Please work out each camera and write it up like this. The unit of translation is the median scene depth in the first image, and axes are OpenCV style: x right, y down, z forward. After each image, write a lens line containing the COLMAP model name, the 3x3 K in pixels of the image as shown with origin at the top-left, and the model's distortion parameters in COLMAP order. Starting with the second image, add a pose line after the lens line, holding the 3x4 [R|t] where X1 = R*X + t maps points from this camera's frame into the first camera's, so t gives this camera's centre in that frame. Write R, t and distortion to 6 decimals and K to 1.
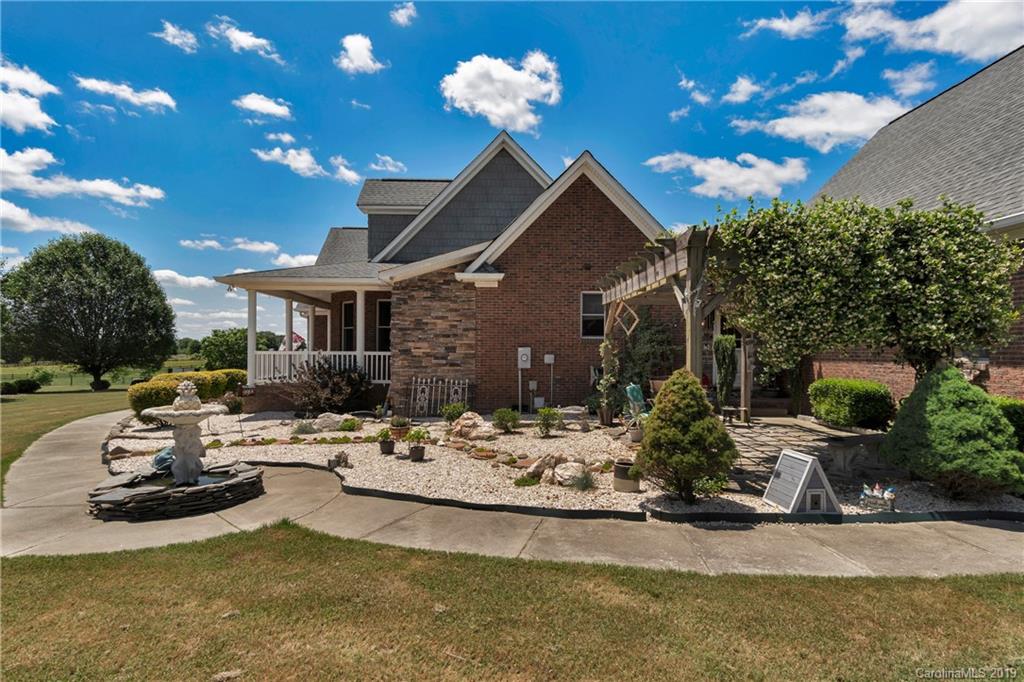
lens RADIAL K [[515.3, 0, 512.0], [0, 515.3, 341.0], [0, 0, 1]] dist [-0.000120, -0.000011]
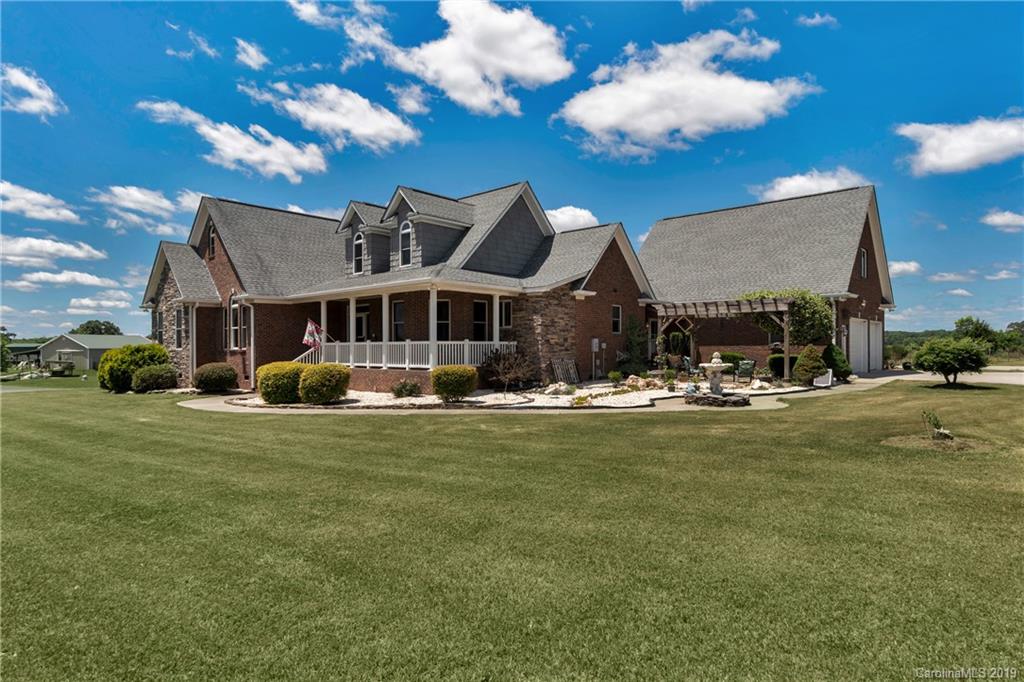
lens RADIAL K [[572.9, 0, 512.0], [0, 572.9, 341.0], [0, 0, 1]] dist [-0.002834, -0.001516]
pose [[0.668212, 0.000481, 0.743971, -1.454576], [-0.007684, 0.999951, 0.006255, 0.010599], [-0.743932, -0.009896, 0.668182, 0.008019]]
